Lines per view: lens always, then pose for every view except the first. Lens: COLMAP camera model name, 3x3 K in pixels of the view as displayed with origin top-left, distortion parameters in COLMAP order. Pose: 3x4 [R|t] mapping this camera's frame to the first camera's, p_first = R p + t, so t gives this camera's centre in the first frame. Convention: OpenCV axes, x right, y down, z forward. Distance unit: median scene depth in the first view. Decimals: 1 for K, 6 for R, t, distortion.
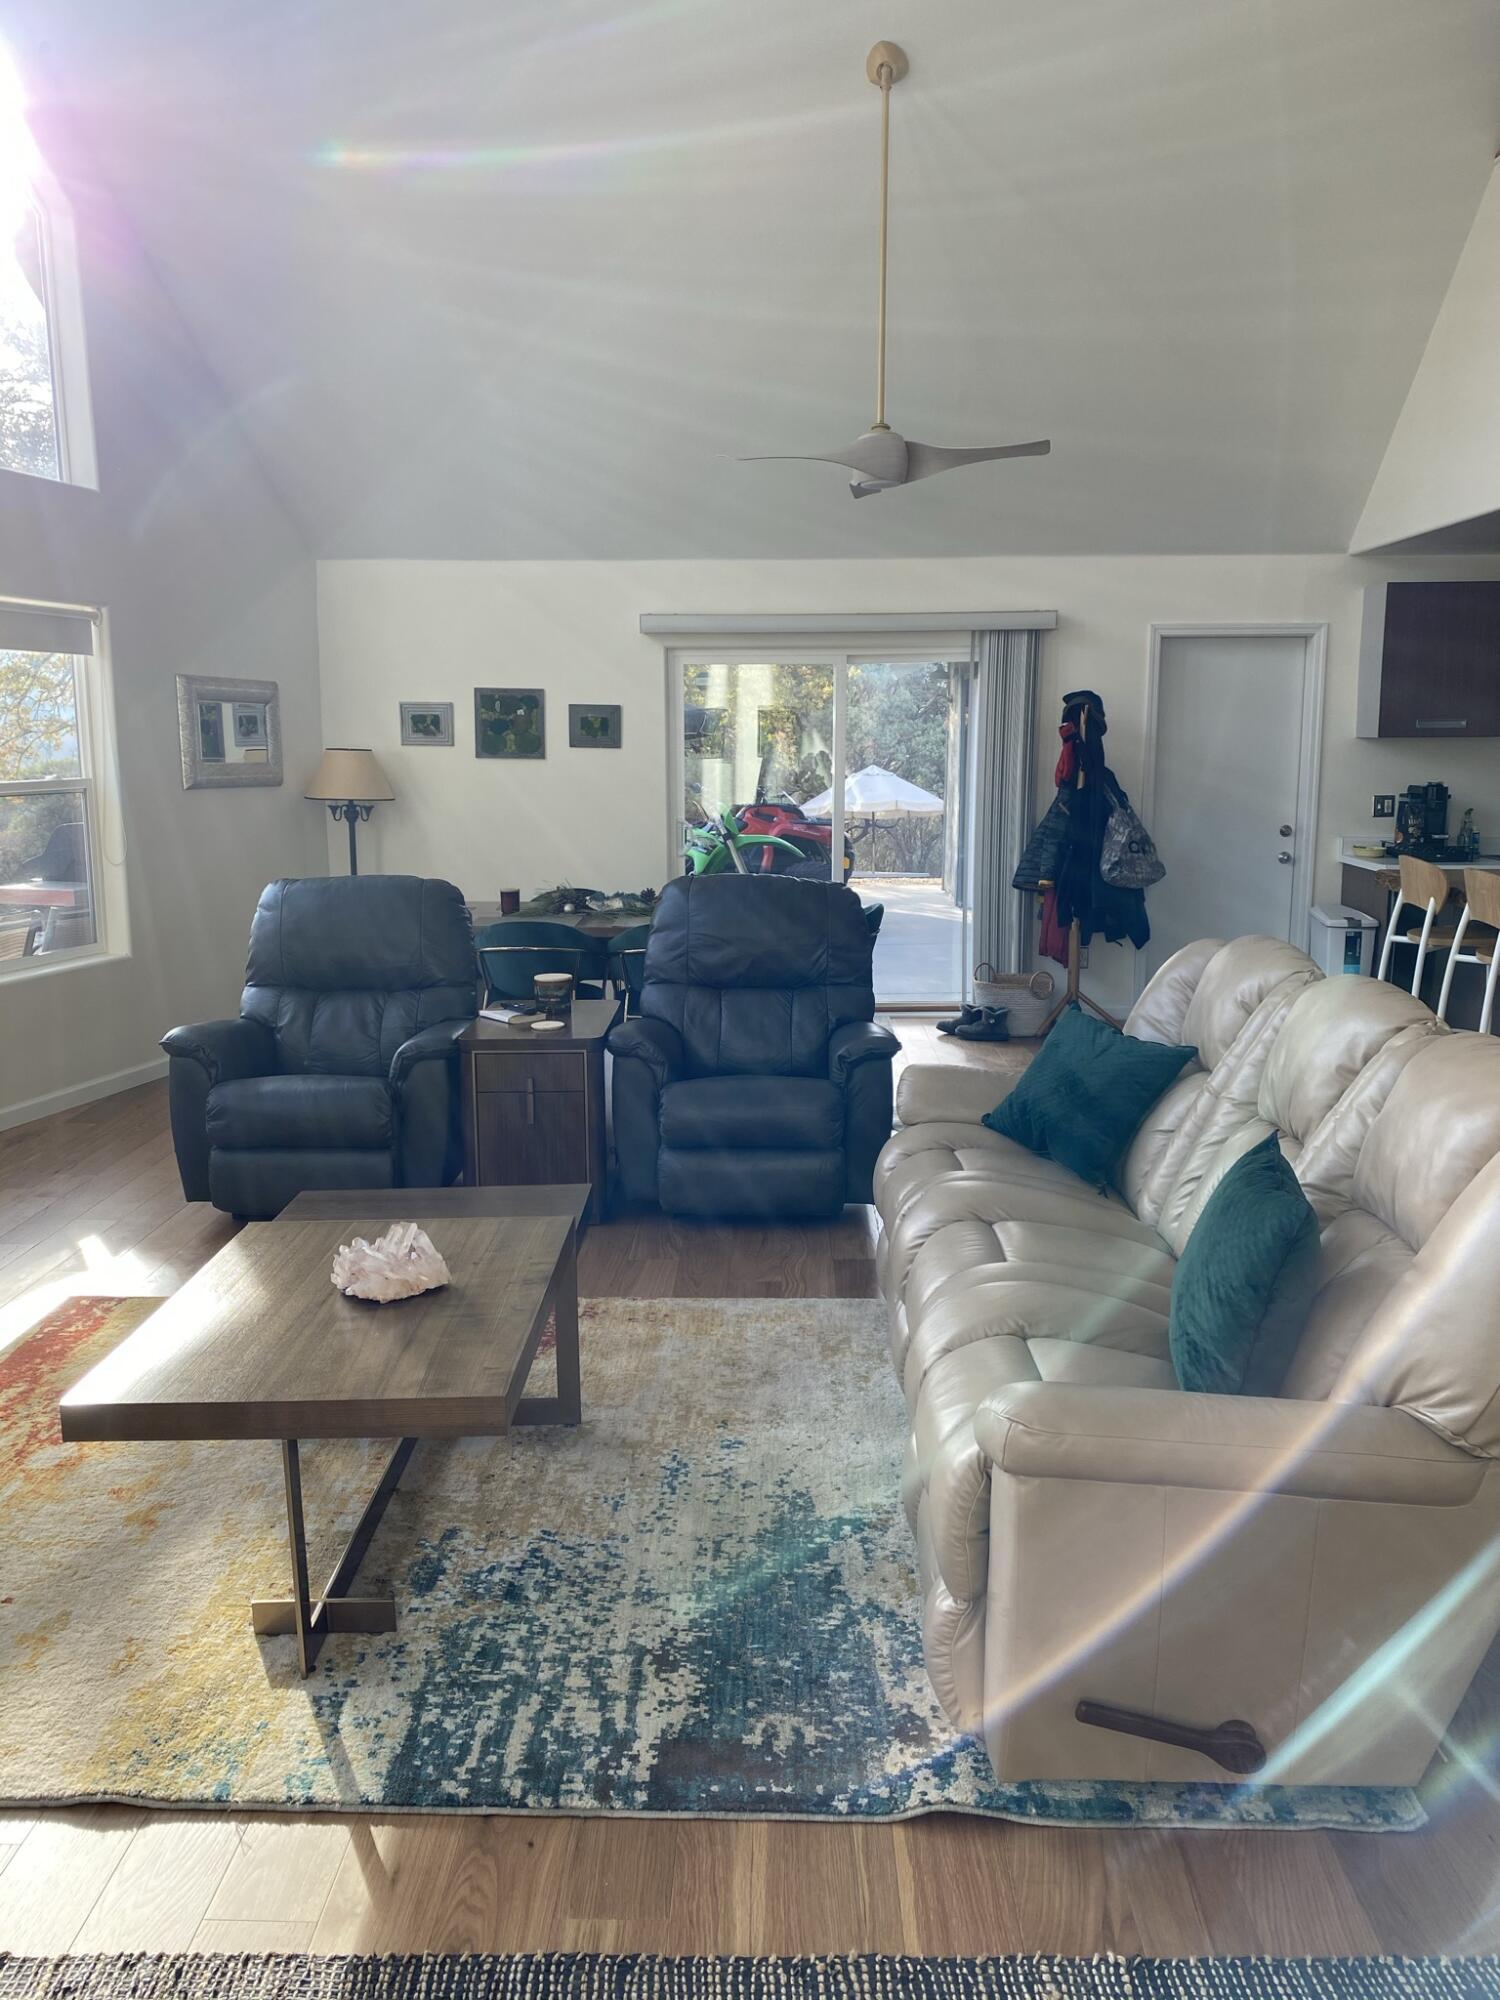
lens RADIAL K [[1537.6, 0, 725.7], [0, 1537.6, 960.2], [0, 0, 1]] dist [0.027599, -0.012767]
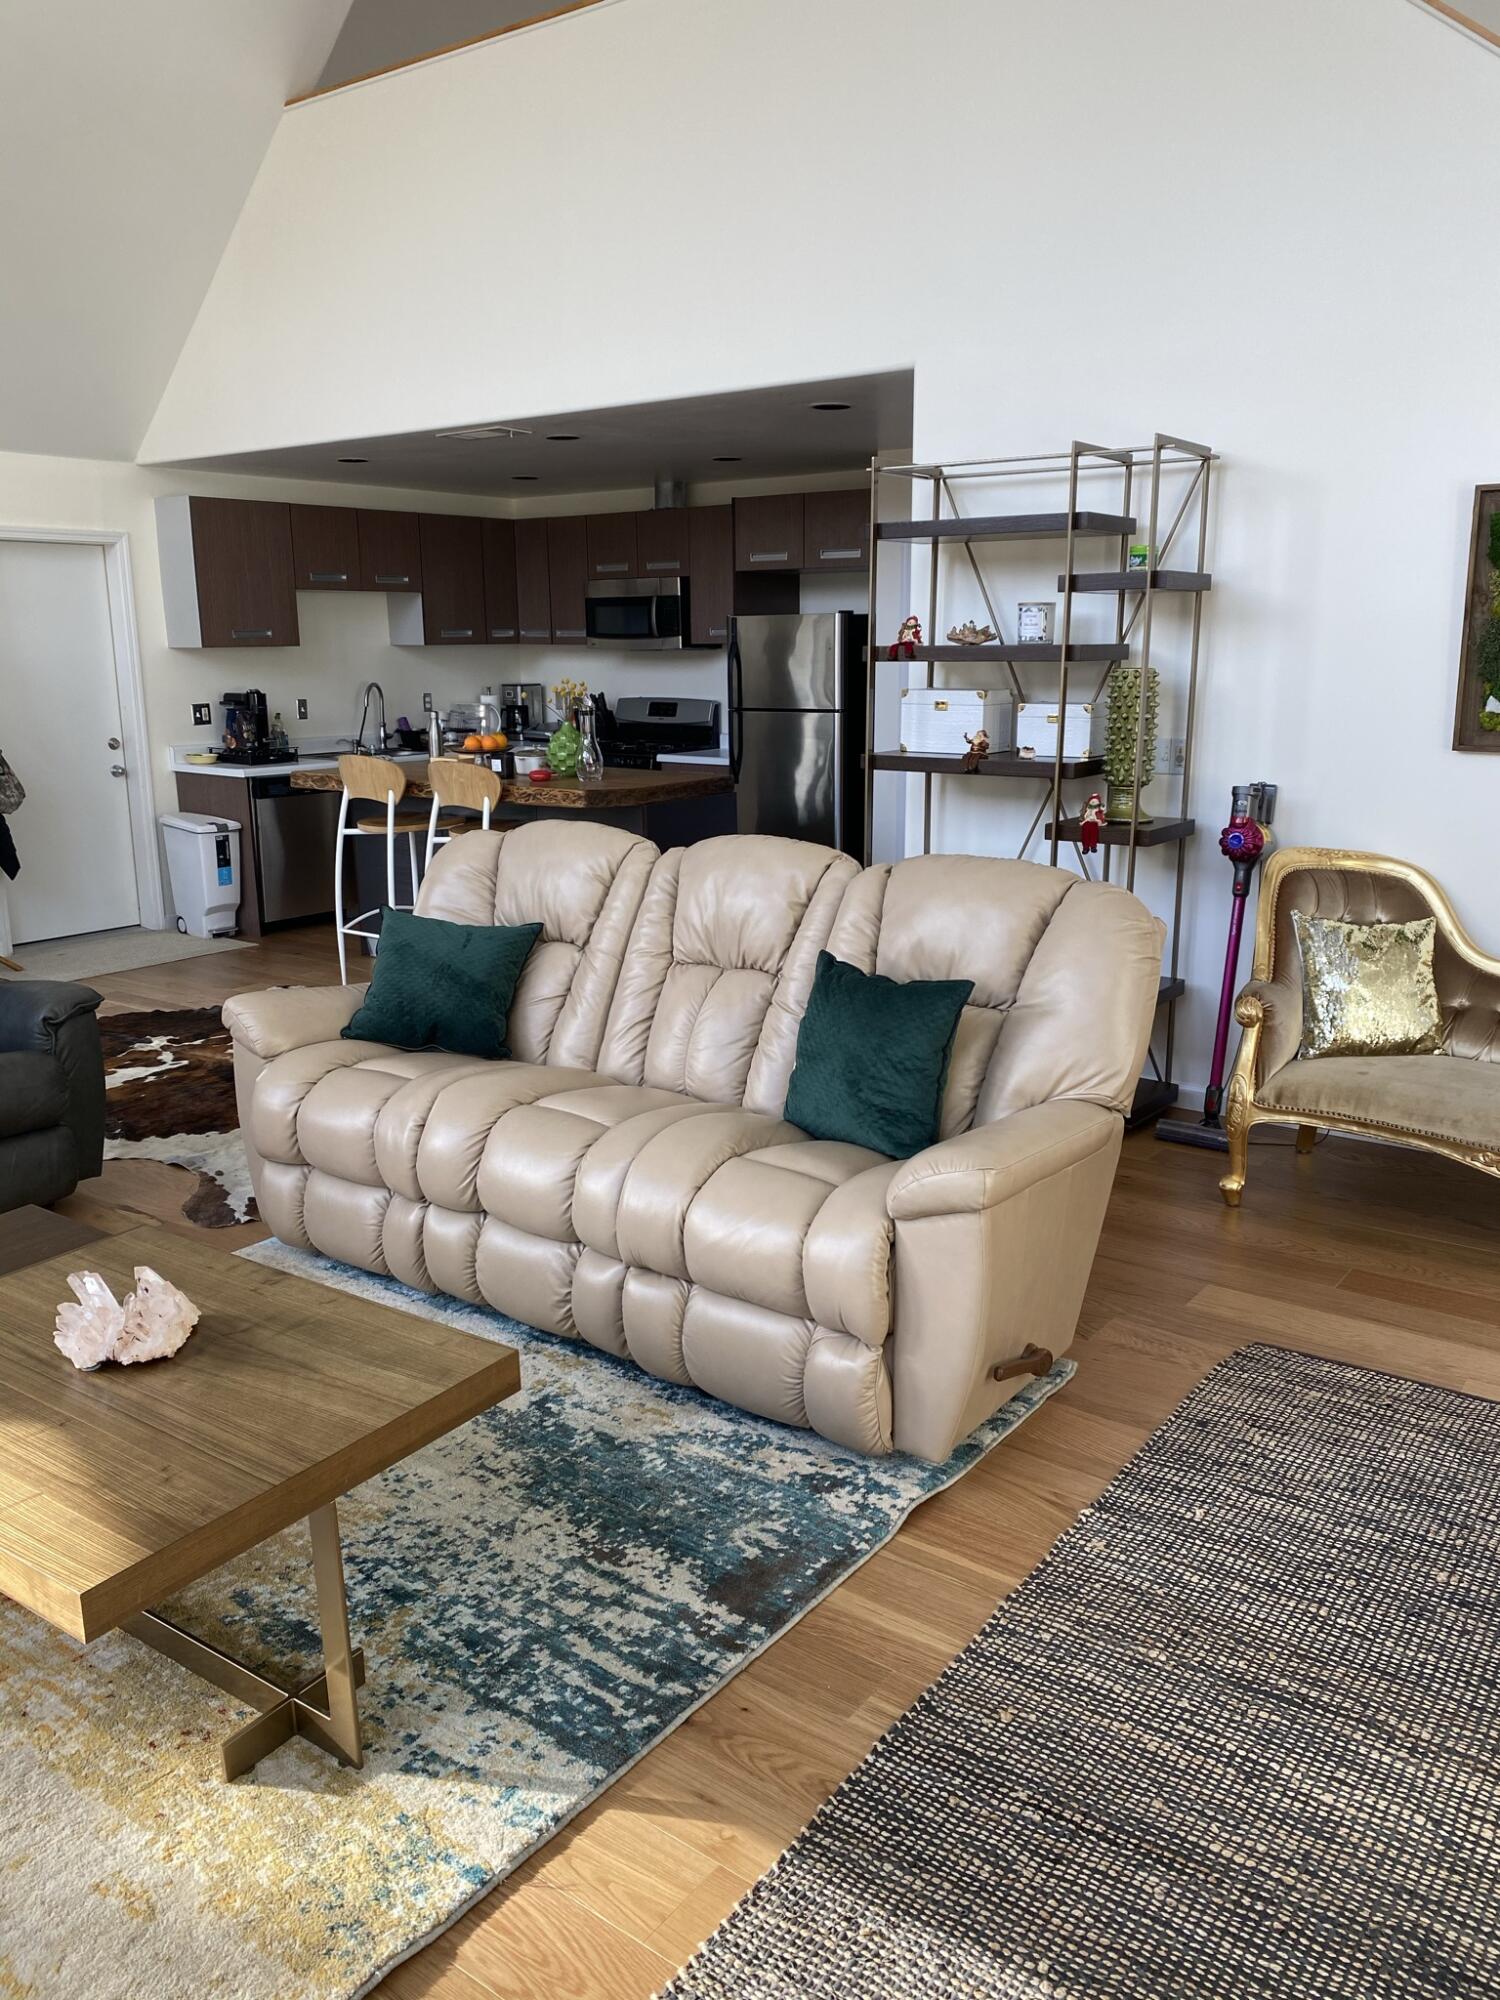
lens RADIAL K [[1525.5, 0, 750.0], [0, 1525.5, 1000.0], [0, 0, 1]] dist [0.037000, -0.075802]
pose [[0.567819, -0.184967, 0.802102, -0.391288], [0.120355, 0.982610, 0.141392, -0.020623], [-0.814307, 0.016252, 0.580207, 0.176525]]
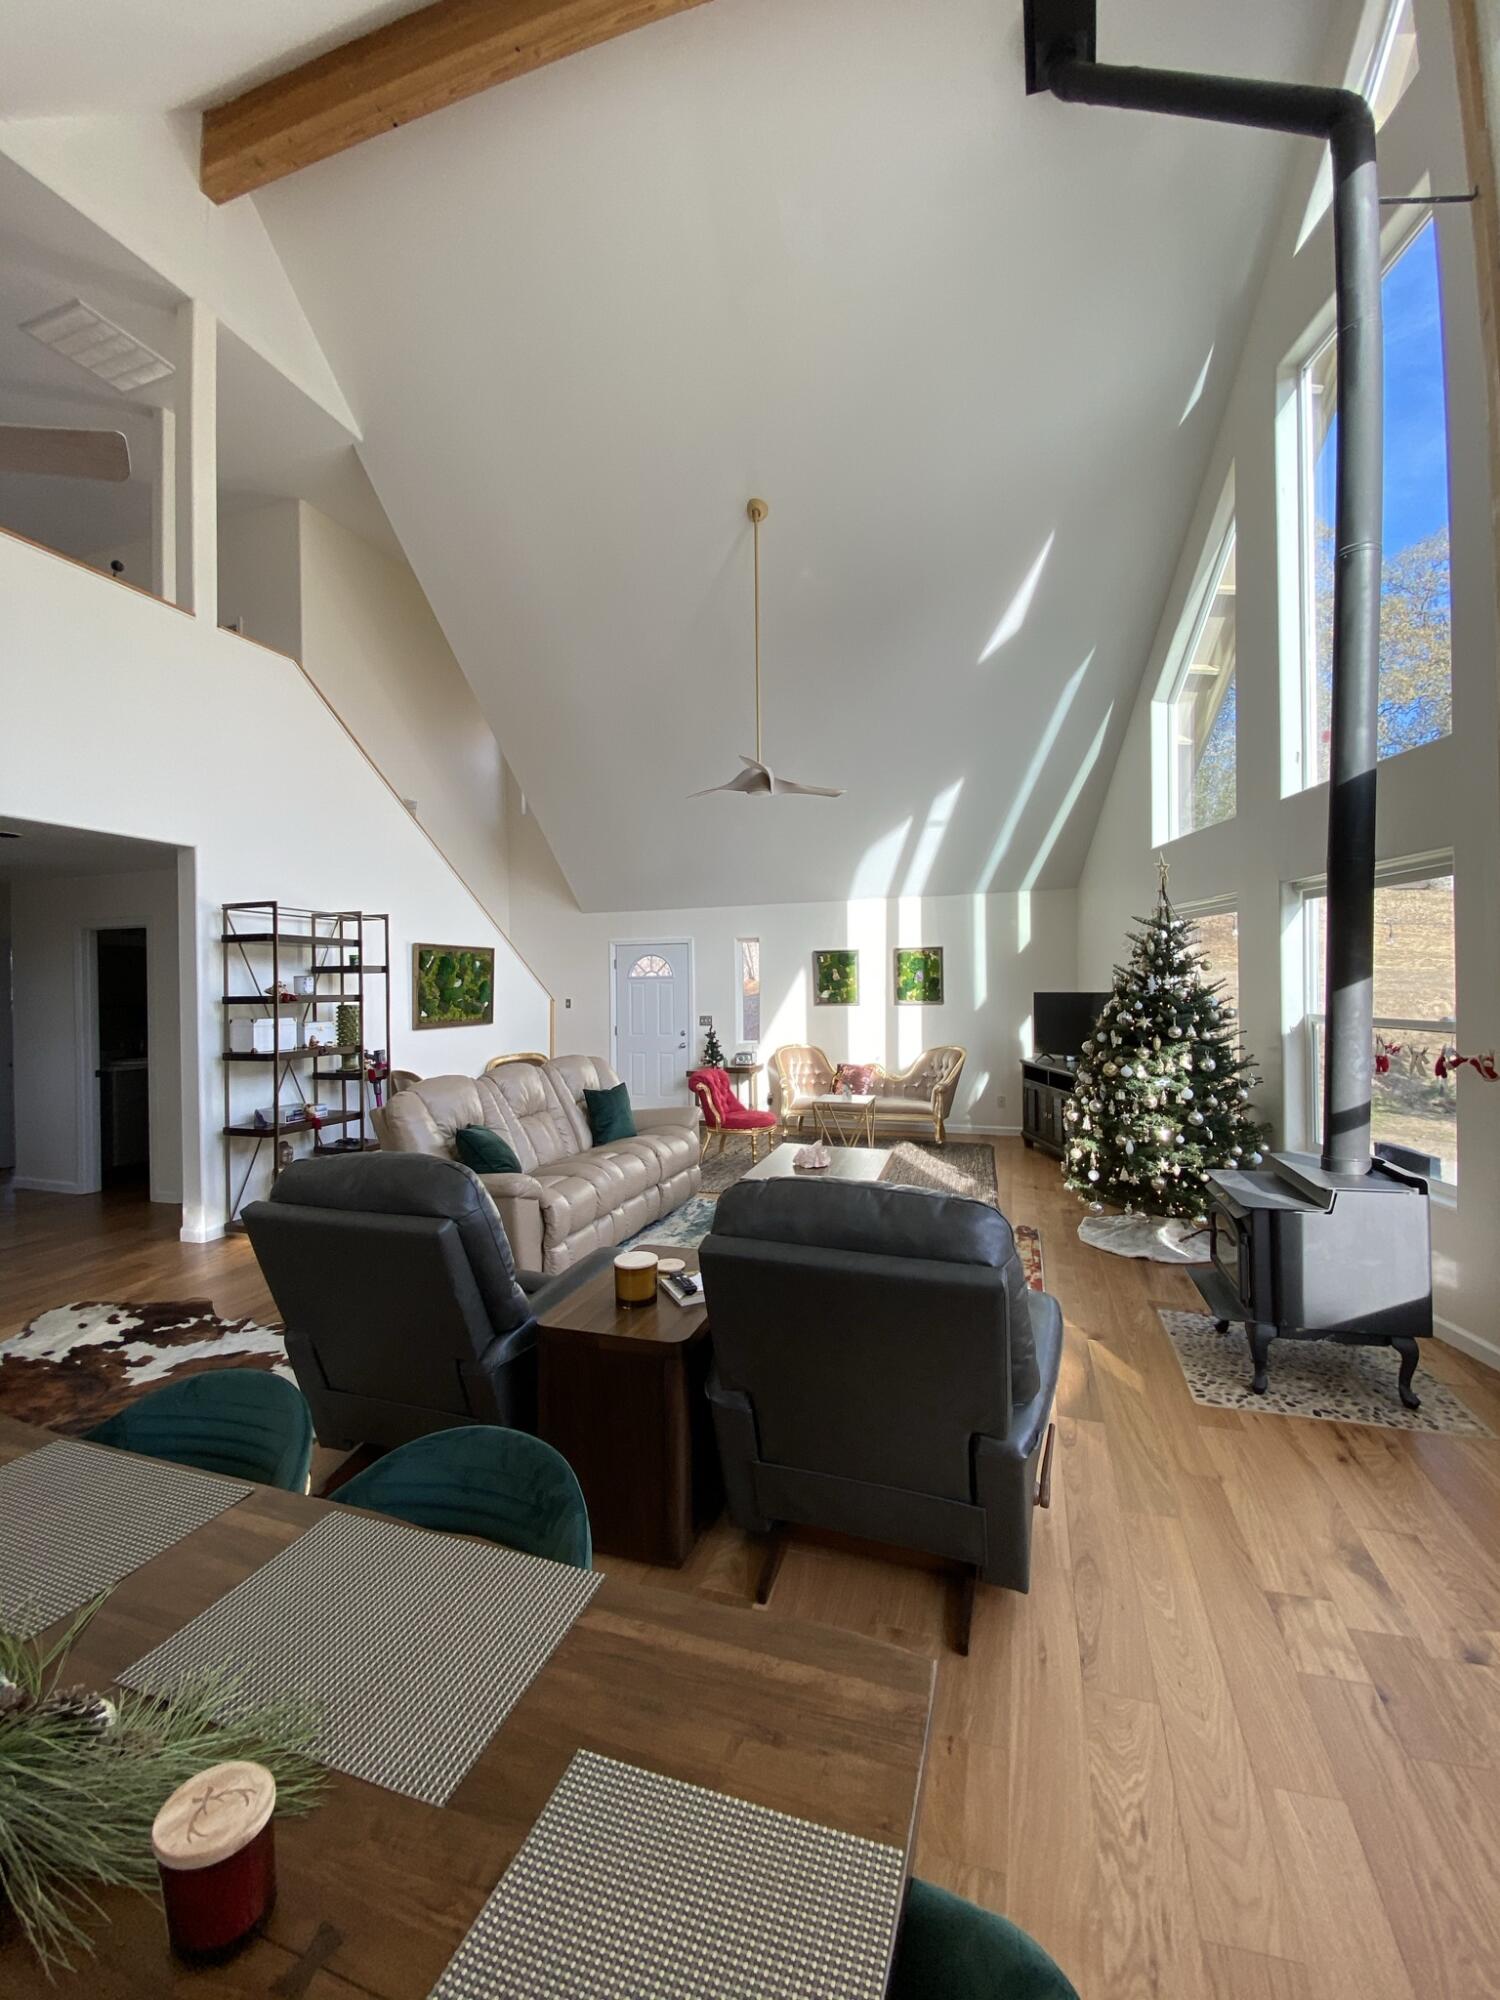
lens RADIAL K [[804.5, 0, 755.7], [0, 804.5, 984.4], [0, 0, 1]] dist [0.036565, -0.014969]
pose [[-0.963335, 0.015377, 0.267862, -0.334065], [0.052957, 0.989614, 0.133642, -0.220949], [-0.263025, 0.142927, -0.954144, 1.541278]]
